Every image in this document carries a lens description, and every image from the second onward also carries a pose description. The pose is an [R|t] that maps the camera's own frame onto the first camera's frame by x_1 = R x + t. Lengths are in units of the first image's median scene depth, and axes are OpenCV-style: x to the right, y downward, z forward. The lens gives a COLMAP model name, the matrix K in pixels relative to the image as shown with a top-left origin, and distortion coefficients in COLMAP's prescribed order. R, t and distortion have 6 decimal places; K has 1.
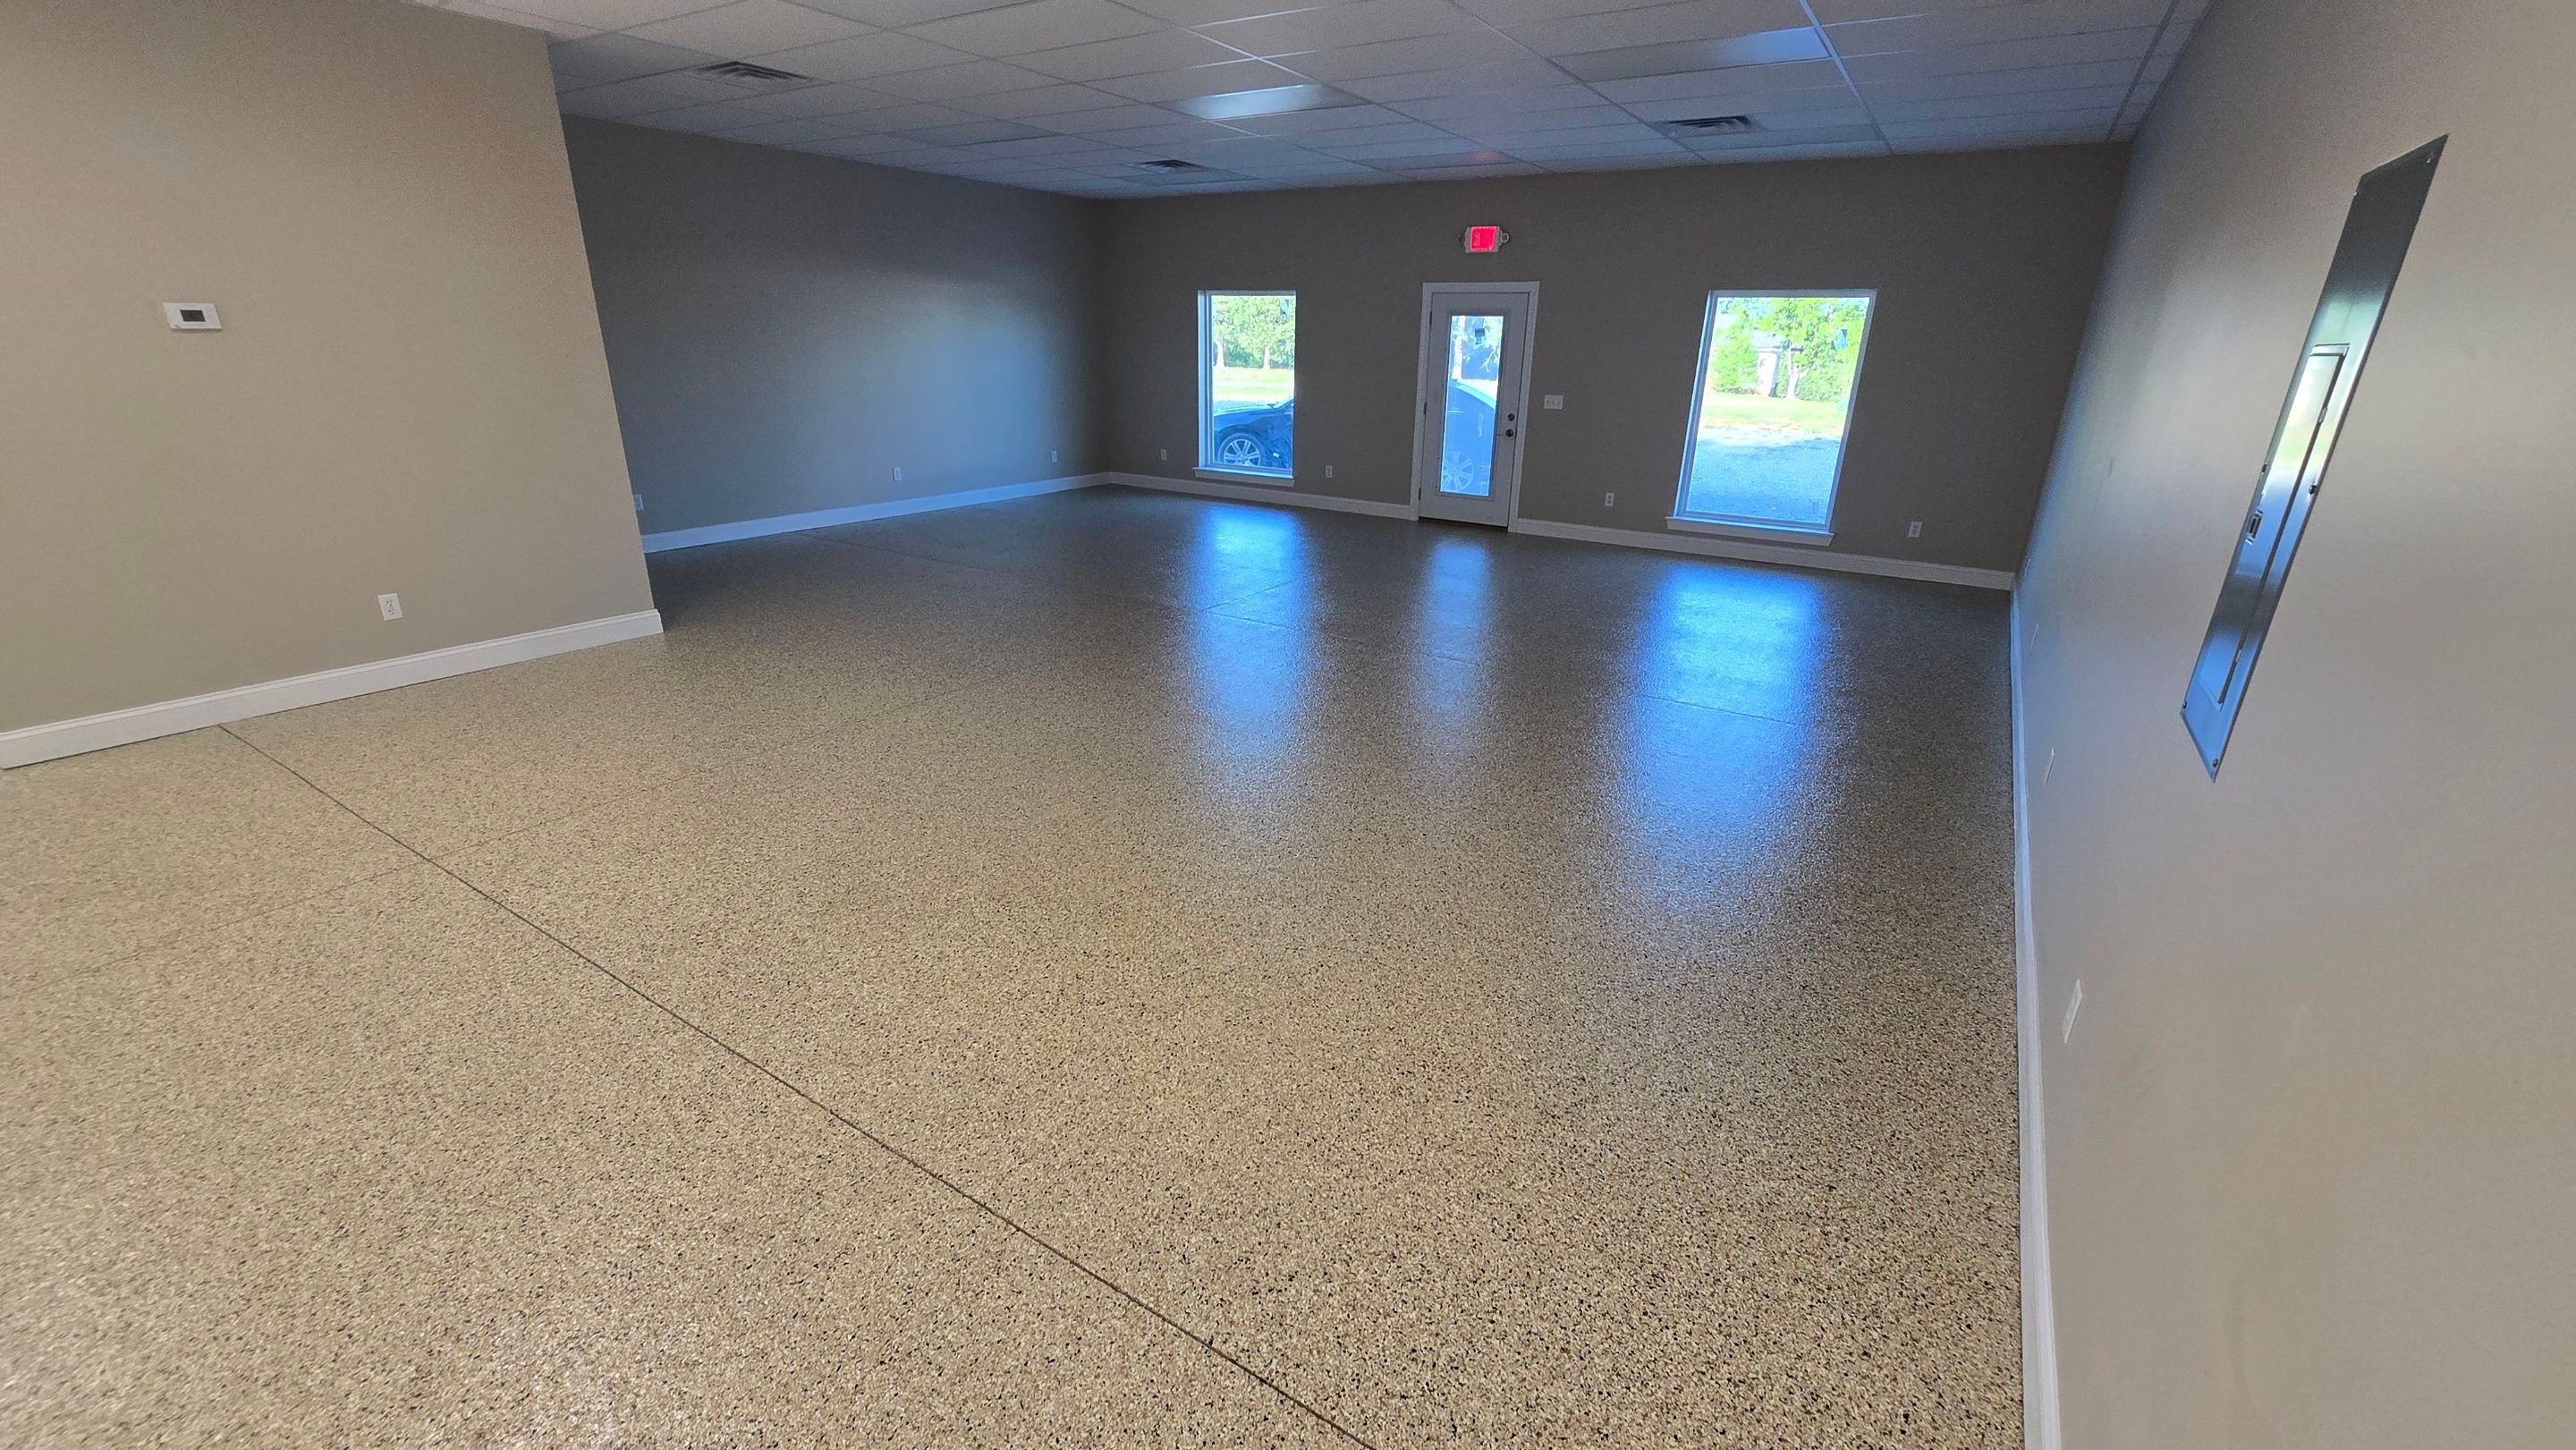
lens RADIAL K [[1056.5, 0, 1288.0], [0, 1056.5, 725.0], [0, 0, 1]] dist [-0.000779, -0.000014]
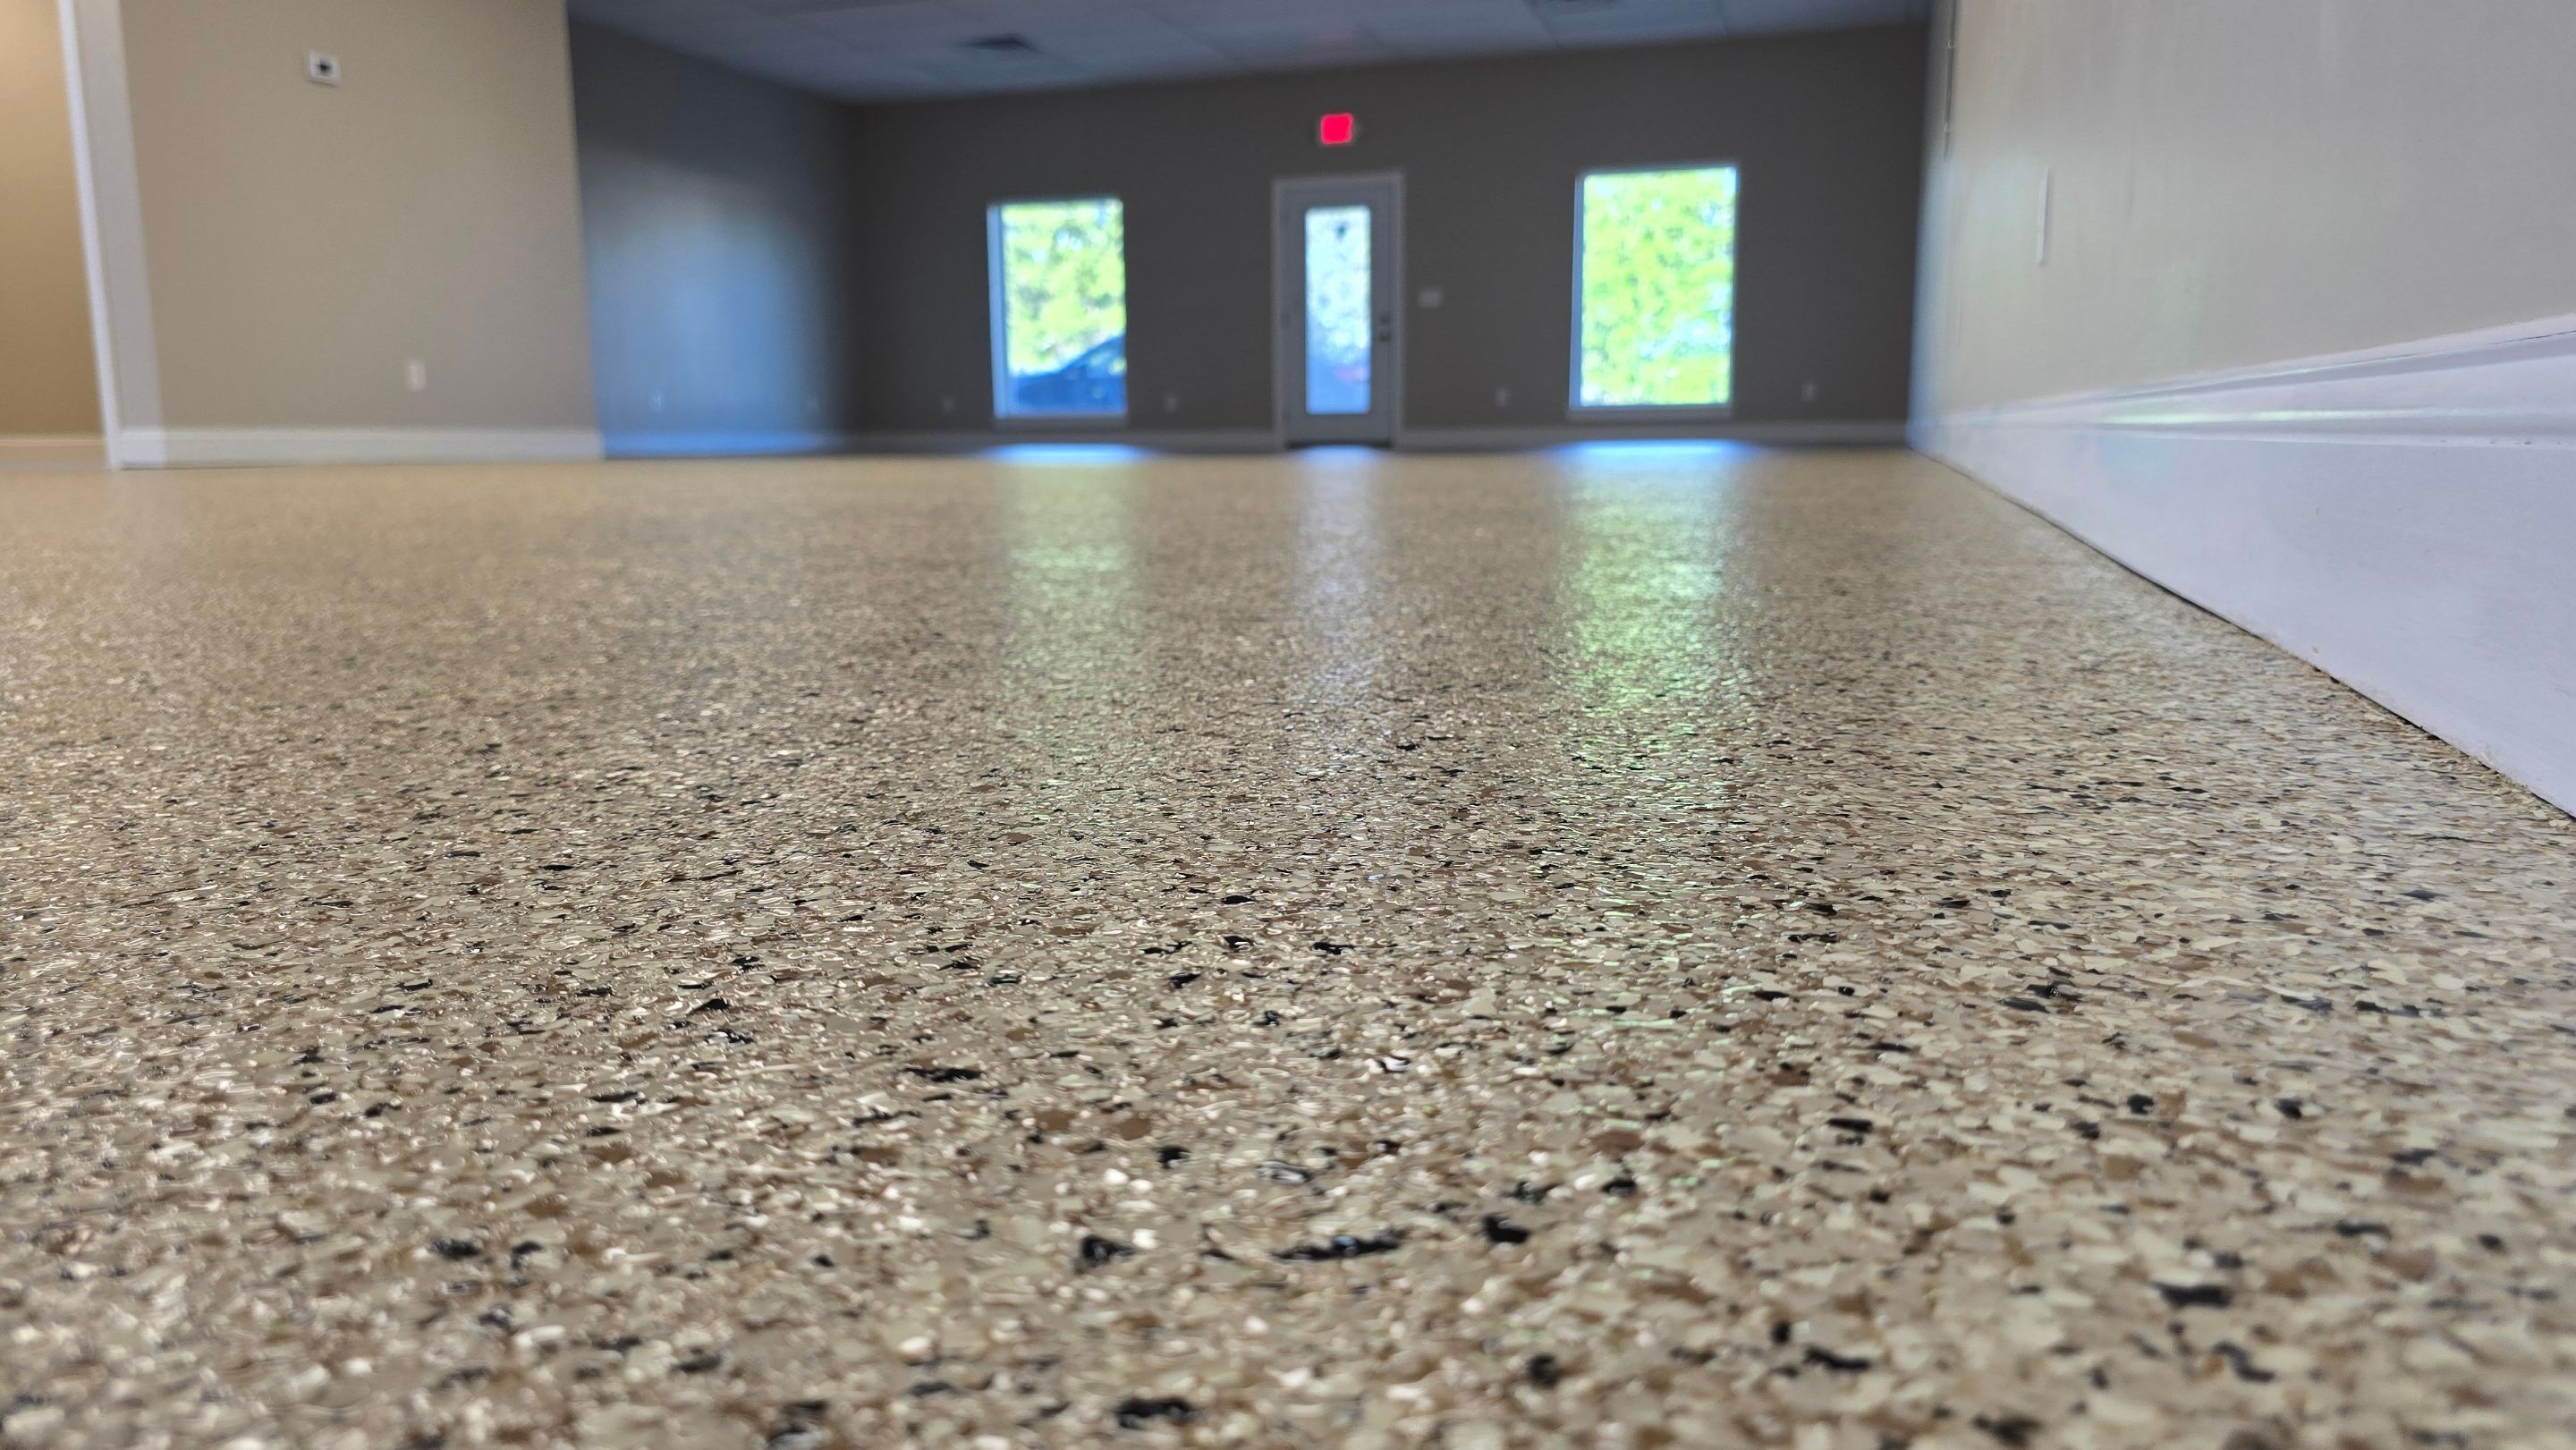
lens RADIAL K [[1769.0, 0, 1278.0], [0, 1769.0, 729.9], [0, 0, 1]] dist [0.047831, -0.068592]
pose [[0.968932, -0.069975, 0.237221, -0.265073], [0.113739, 0.977771, -0.176147, 0.312582], [-0.219622, 0.197655, 0.955352, -0.359056]]
